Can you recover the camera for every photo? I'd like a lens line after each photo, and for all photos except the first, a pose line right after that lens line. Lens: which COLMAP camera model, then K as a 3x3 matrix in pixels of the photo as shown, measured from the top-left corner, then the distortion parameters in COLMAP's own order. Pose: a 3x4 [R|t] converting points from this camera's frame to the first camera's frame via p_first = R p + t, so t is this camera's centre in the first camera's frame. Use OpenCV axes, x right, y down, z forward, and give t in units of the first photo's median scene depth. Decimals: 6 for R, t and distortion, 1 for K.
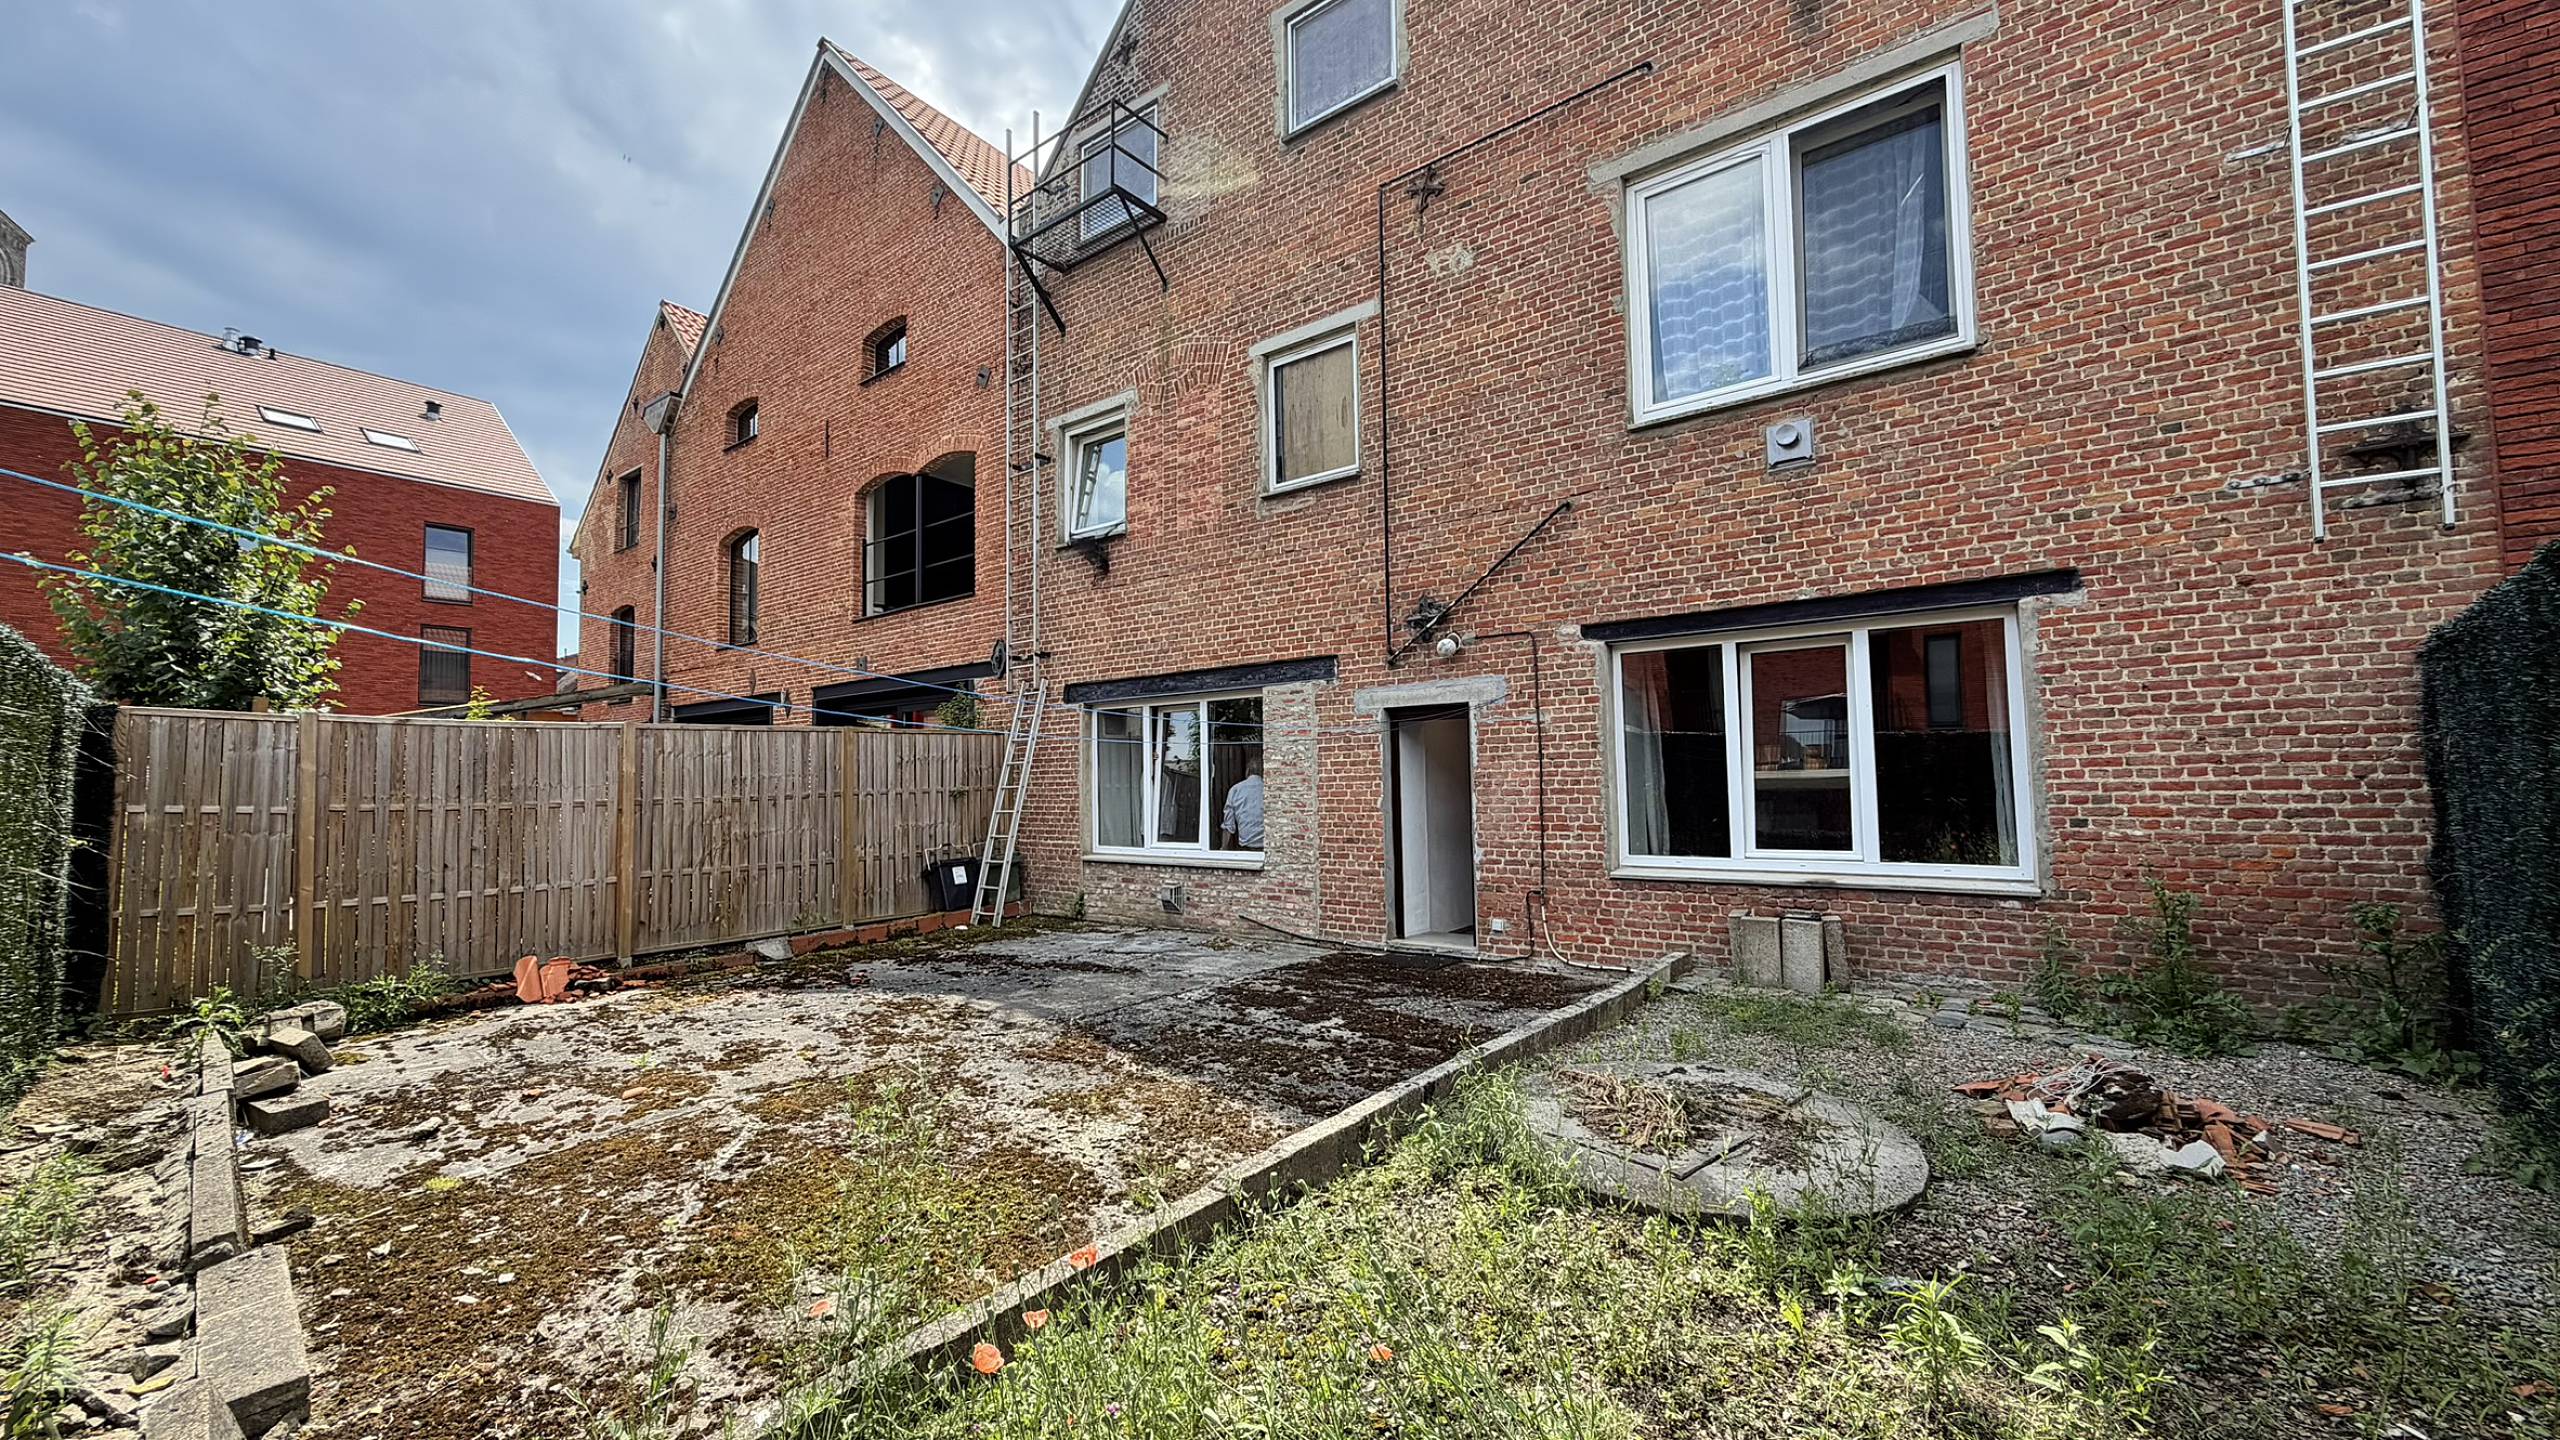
lens RADIAL K [[1018.0, 0, 1271.7], [0, 1018.0, 723.0], [0, 0, 1]] dist [-0.001400, 0.000202]
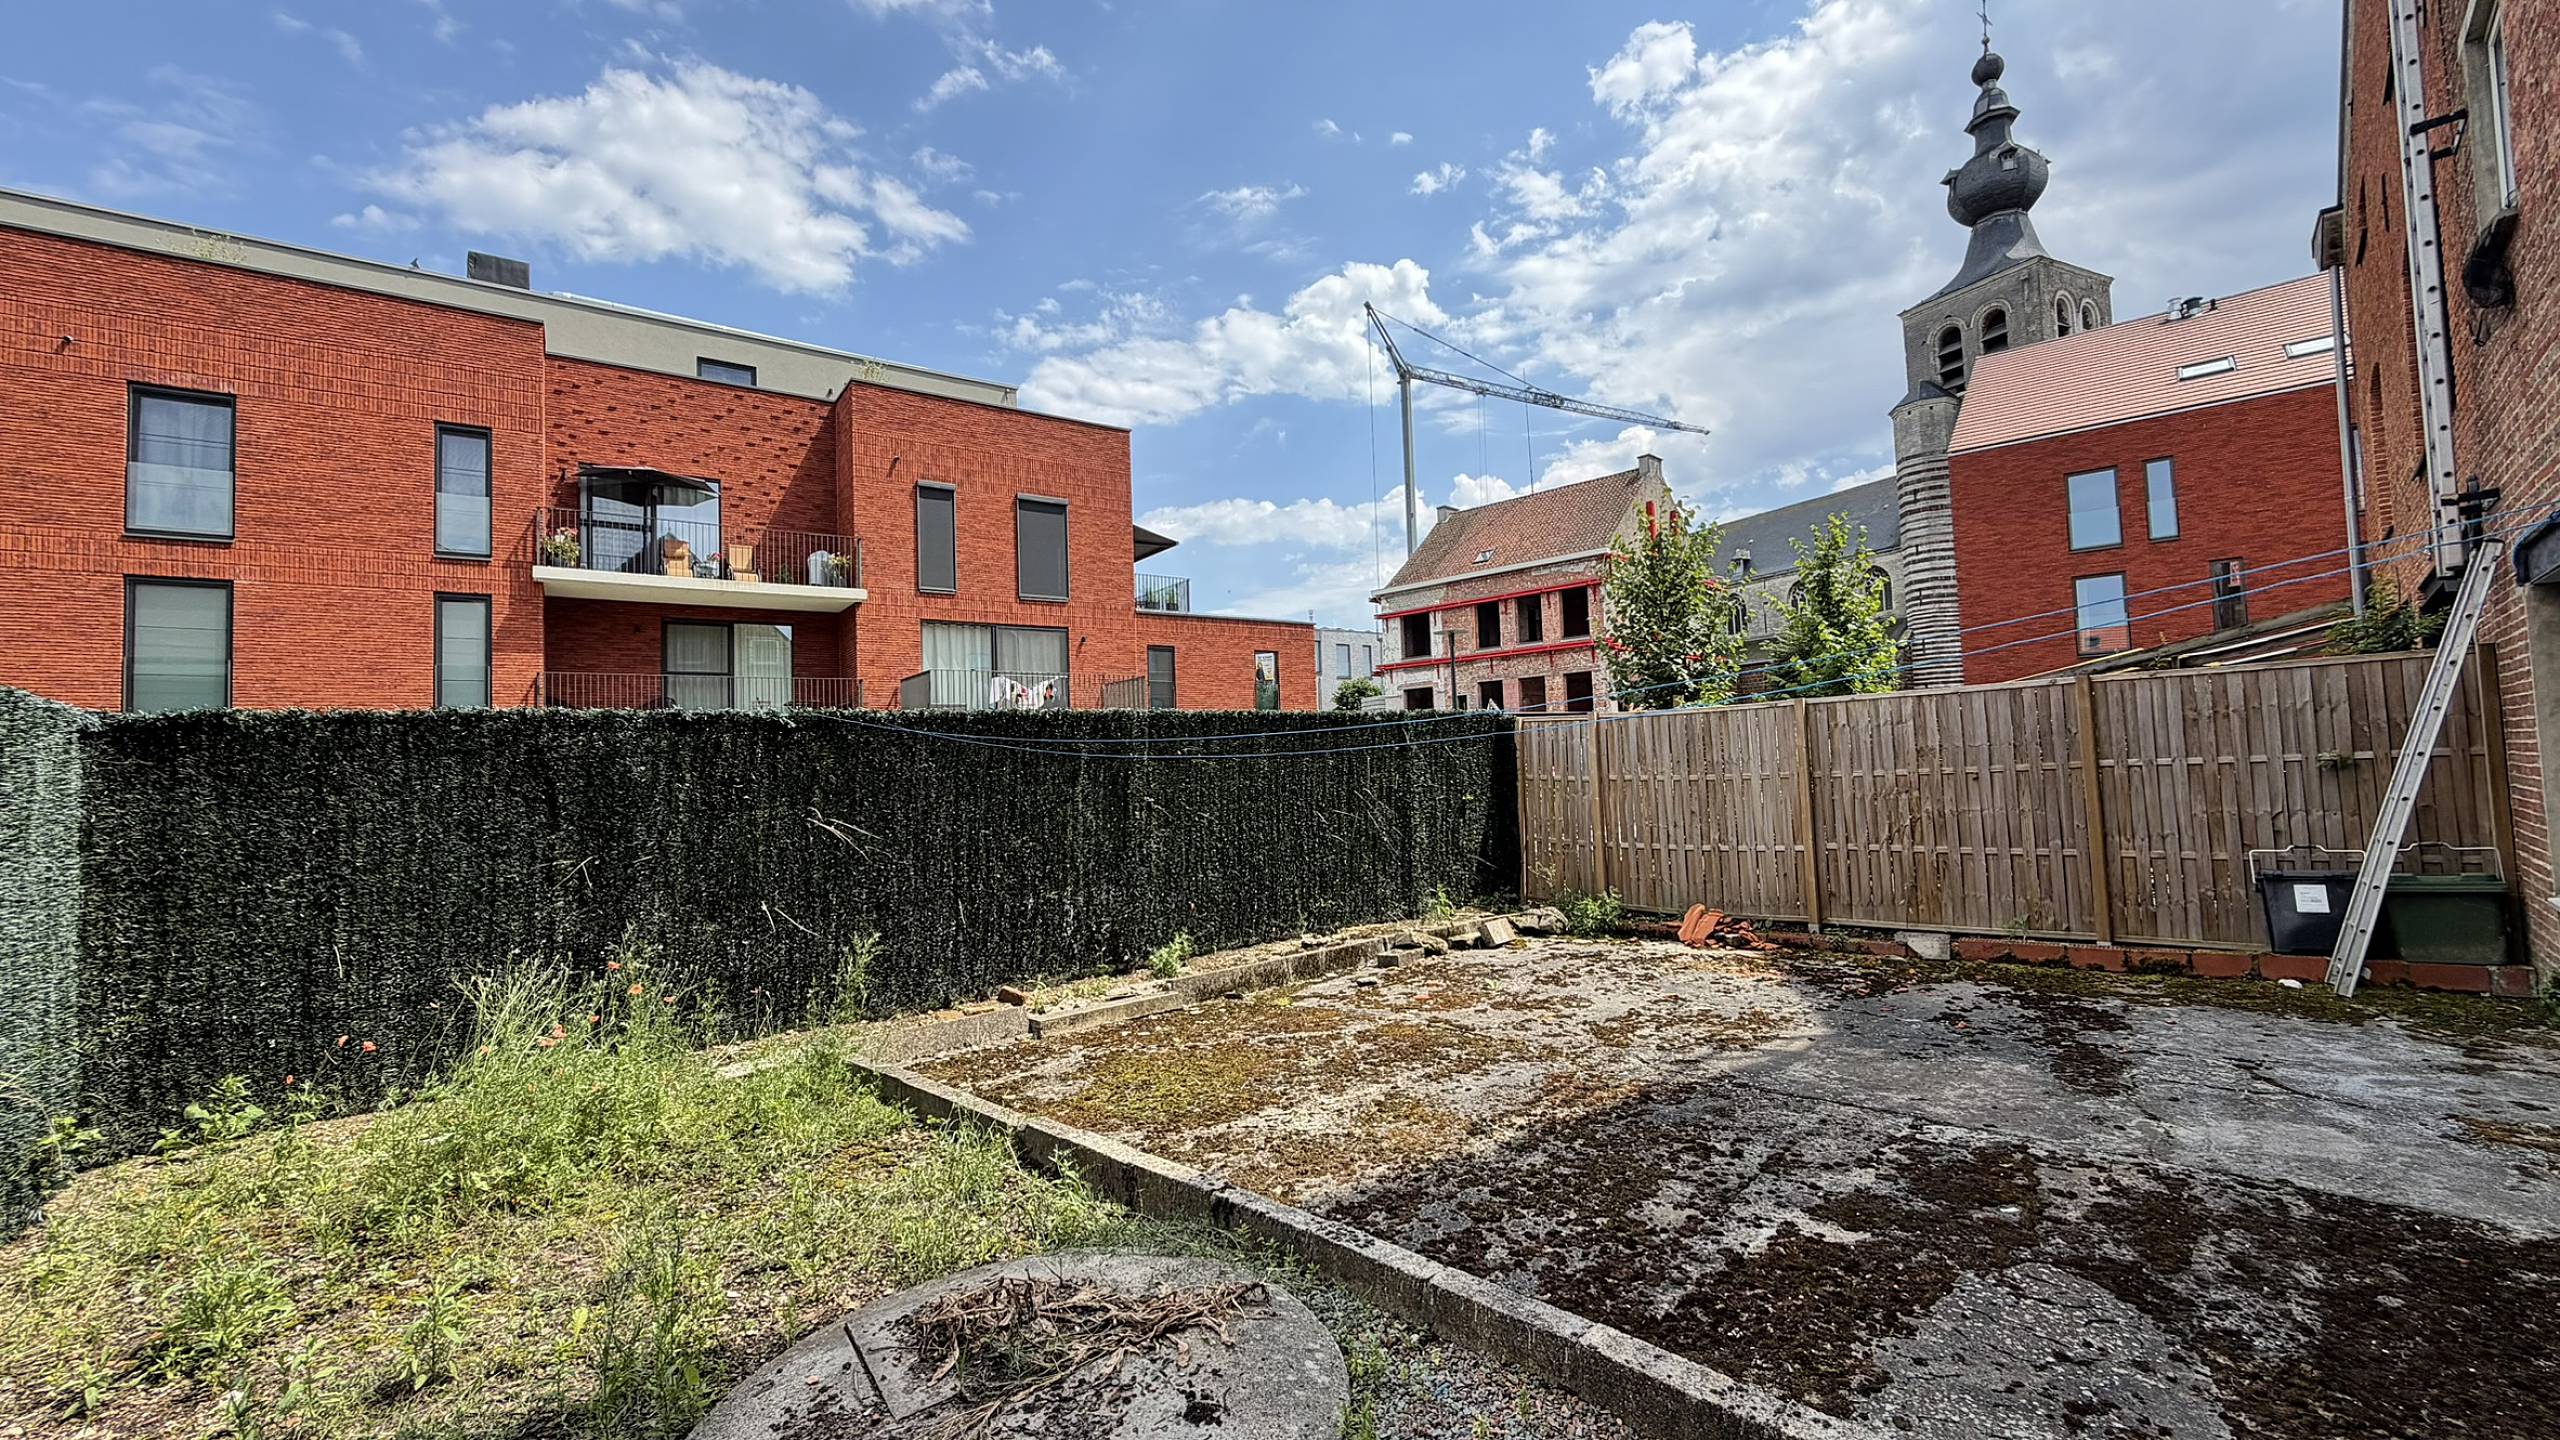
lens RADIAL K [[1018.0, 0, 1273.1], [0, 1018.0, 715.9], [0, 0, 1]] dist [-0.001400, 0.000202]
pose [[-0.106760, -0.032862, -0.993742, 0.735134], [0.091087, 0.994928, -0.042687, 0.019458], [0.990104, -0.095074, -0.103225, 0.909223]]
